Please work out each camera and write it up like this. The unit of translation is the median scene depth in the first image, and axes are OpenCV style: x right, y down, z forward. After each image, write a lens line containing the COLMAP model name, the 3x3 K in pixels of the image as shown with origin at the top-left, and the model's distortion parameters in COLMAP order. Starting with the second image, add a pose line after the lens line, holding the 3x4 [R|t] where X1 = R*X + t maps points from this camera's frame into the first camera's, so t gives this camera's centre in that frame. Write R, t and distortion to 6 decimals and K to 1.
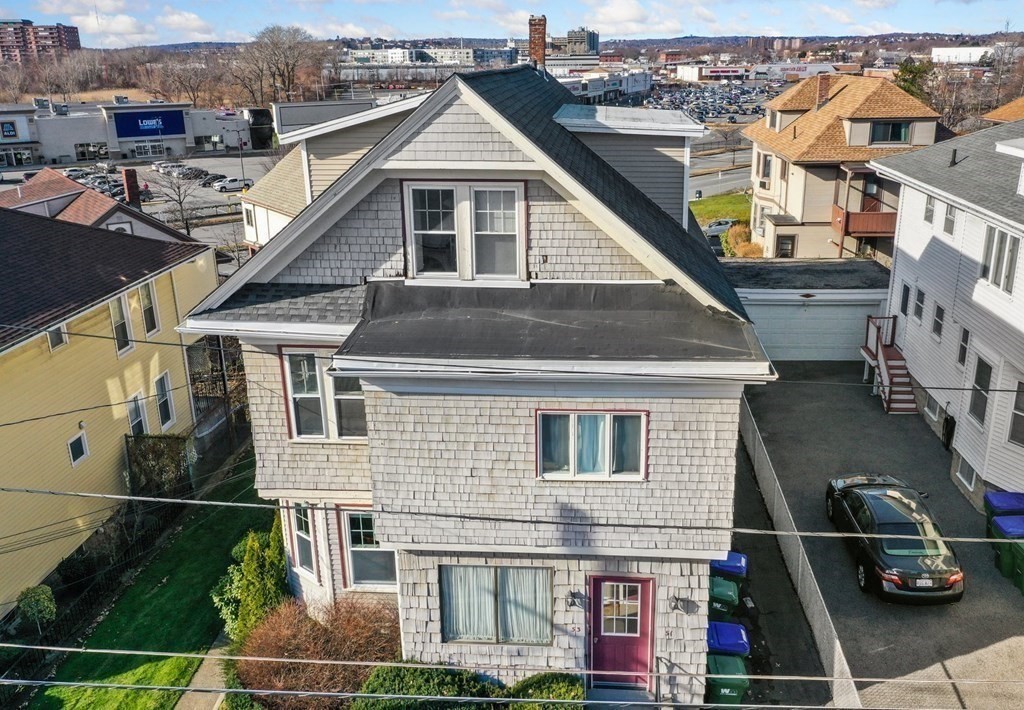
lens RADIAL K [[887.0, 0, 516.3], [0, 887.0, 351.1], [0, 0, 1]] dist [0.011751, 0.010933]
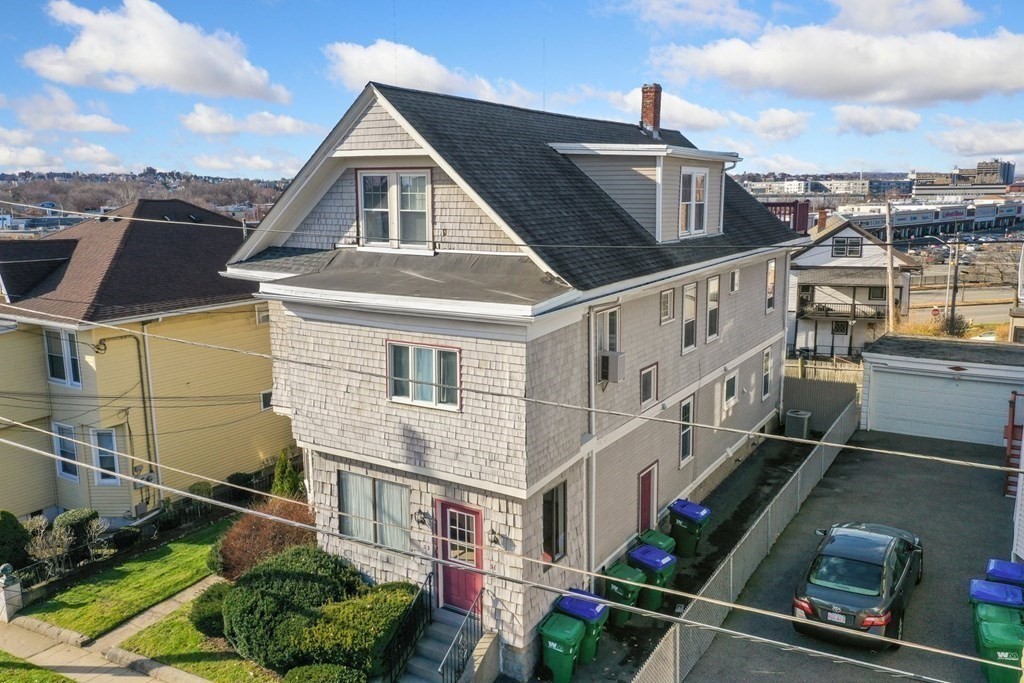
lens RADIAL K [[806.7, 0, 510.4], [0, 806.7, 344.6], [0, 0, 1]] dist [0.014318, -0.002767]
pose [[0.879186, 0.091320, -0.467645, 0.646005], [-0.154977, 0.982902, -0.099424, 0.145172], [0.450570, 0.159887, 0.878307, 0.086079]]
